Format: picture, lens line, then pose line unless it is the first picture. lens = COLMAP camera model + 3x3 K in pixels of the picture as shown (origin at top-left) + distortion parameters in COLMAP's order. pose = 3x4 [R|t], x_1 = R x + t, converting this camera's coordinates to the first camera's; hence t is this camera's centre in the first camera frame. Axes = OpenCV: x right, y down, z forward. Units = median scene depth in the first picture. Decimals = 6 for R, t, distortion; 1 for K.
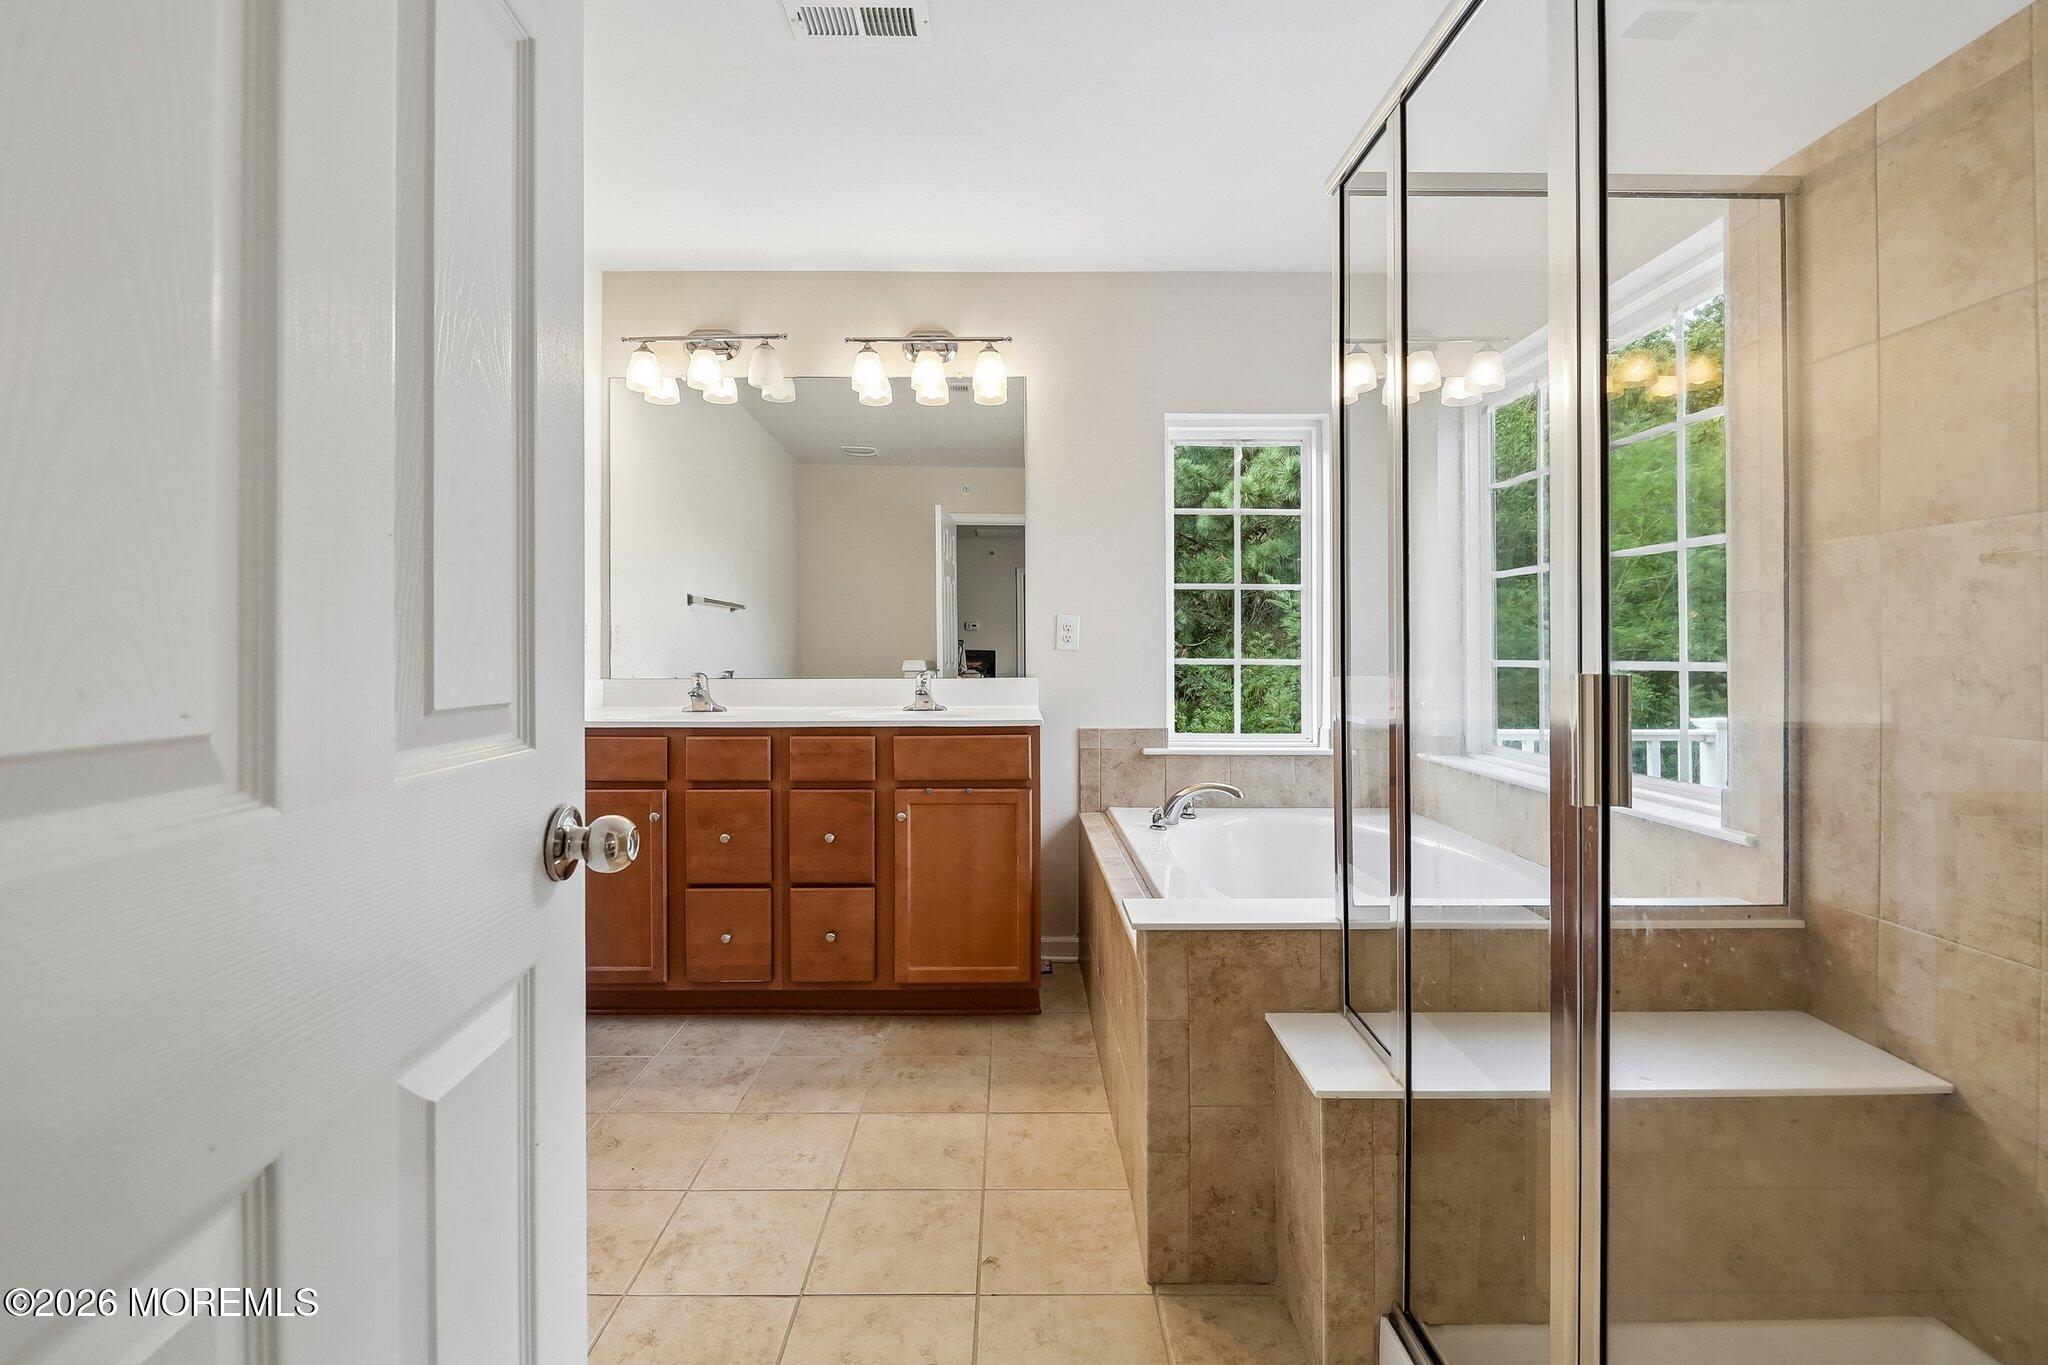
lens RADIAL K [[891.8, 0, 1022.4], [0, 891.8, 670.9], [0, 0, 1]] dist [-0.014842, -0.000140]
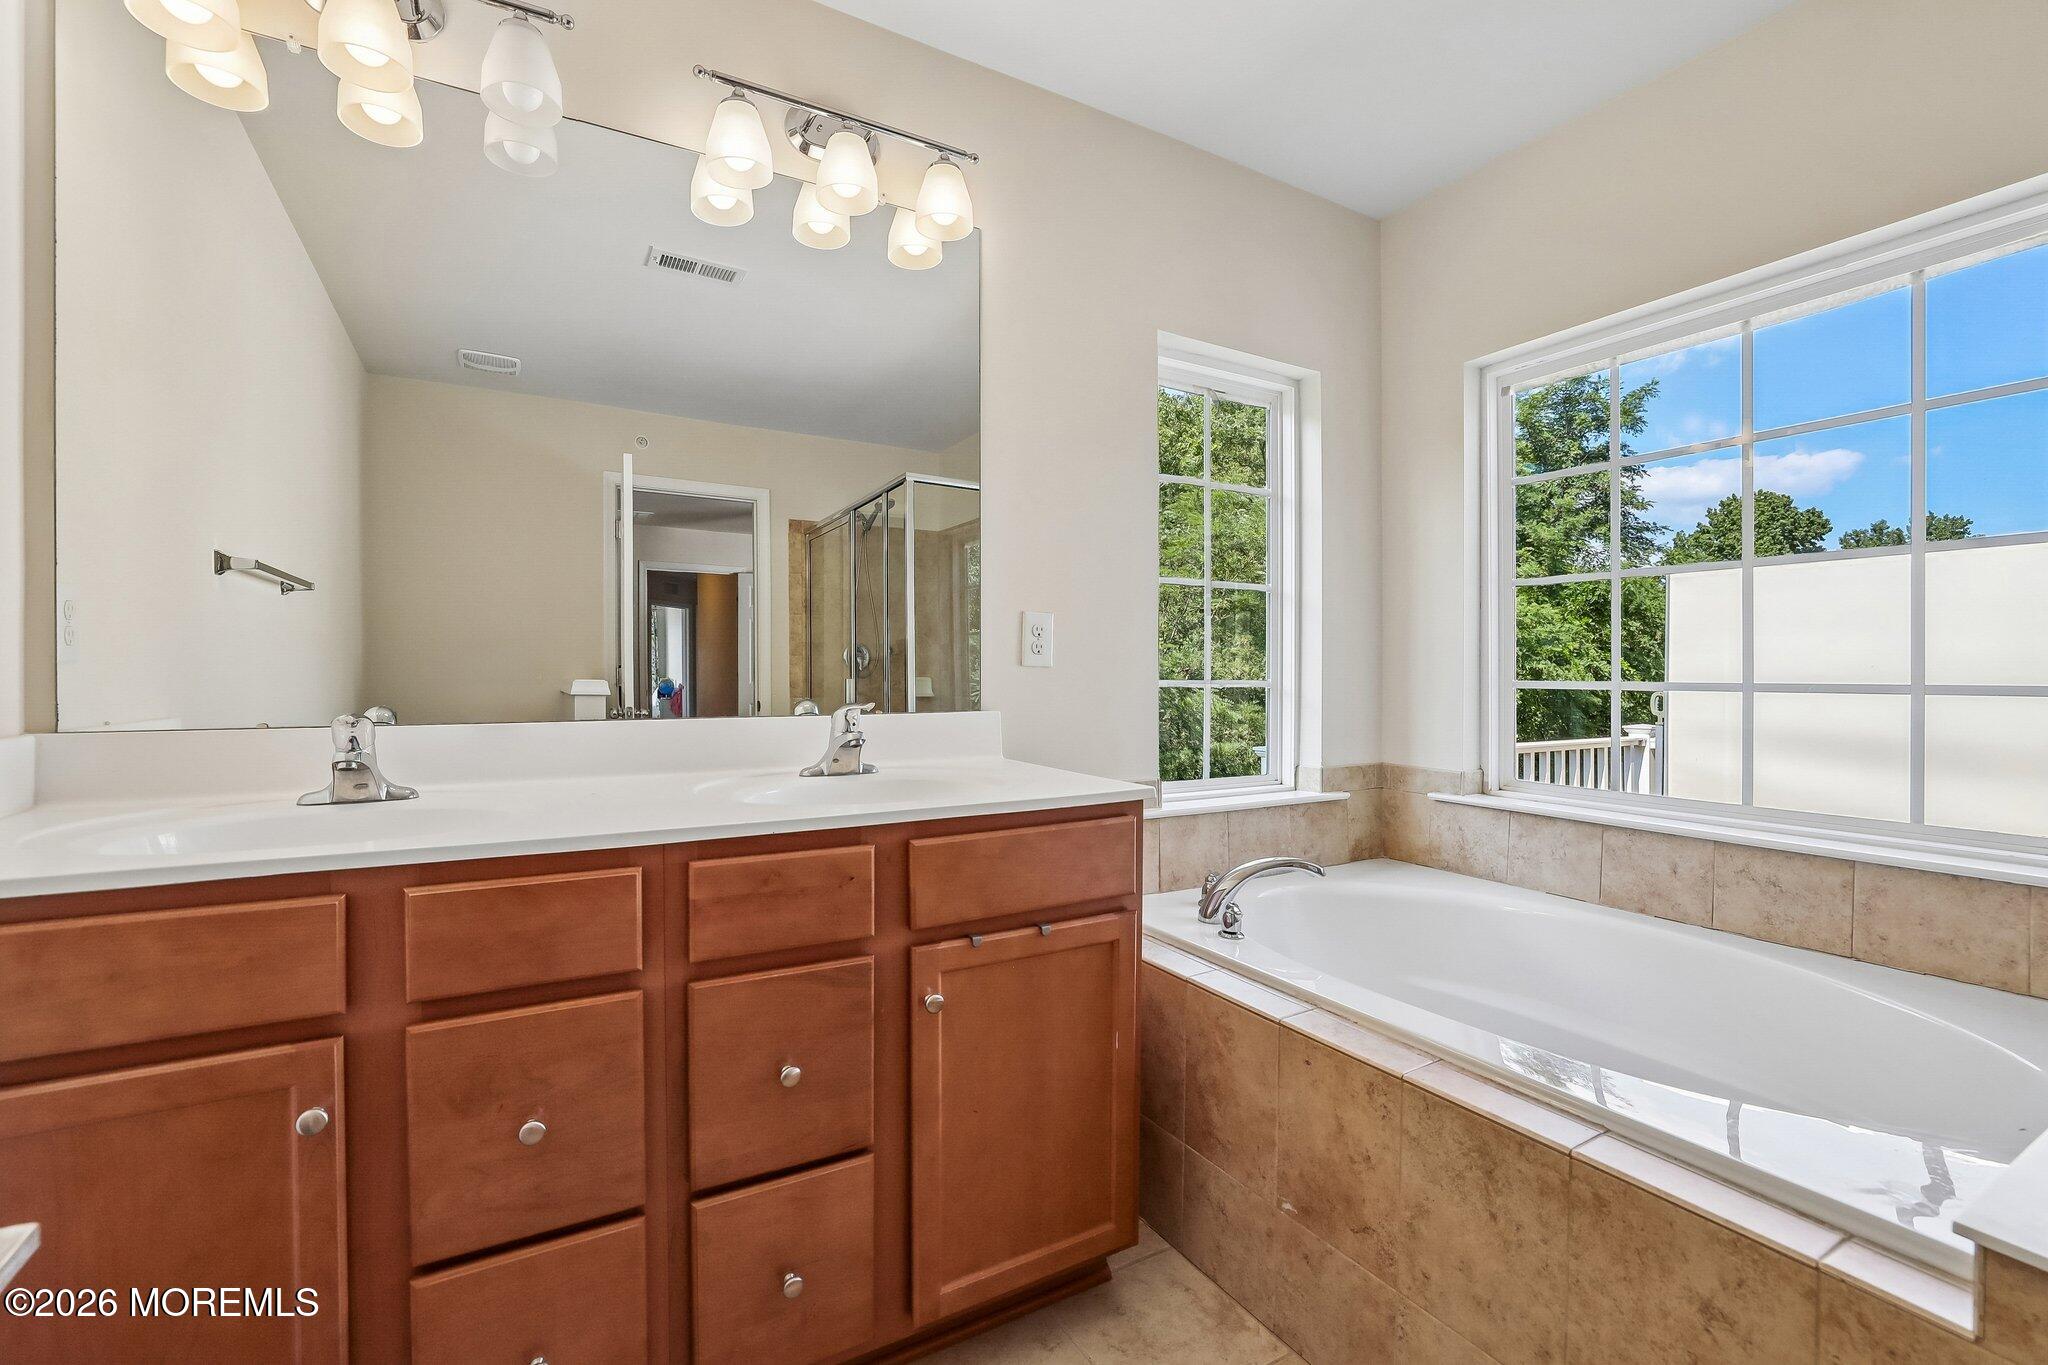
lens RADIAL K [[869.3, 0, 1021.3], [0, 869.3, 692.2], [0, 0, 1]] dist [-0.030956, 0.000252]
pose [[0.875267, -0.007347, 0.483584, -0.294157], [0.004683, 0.999966, 0.006716, -0.010213], [-0.483617, -0.003614, 0.875272, 0.505268]]
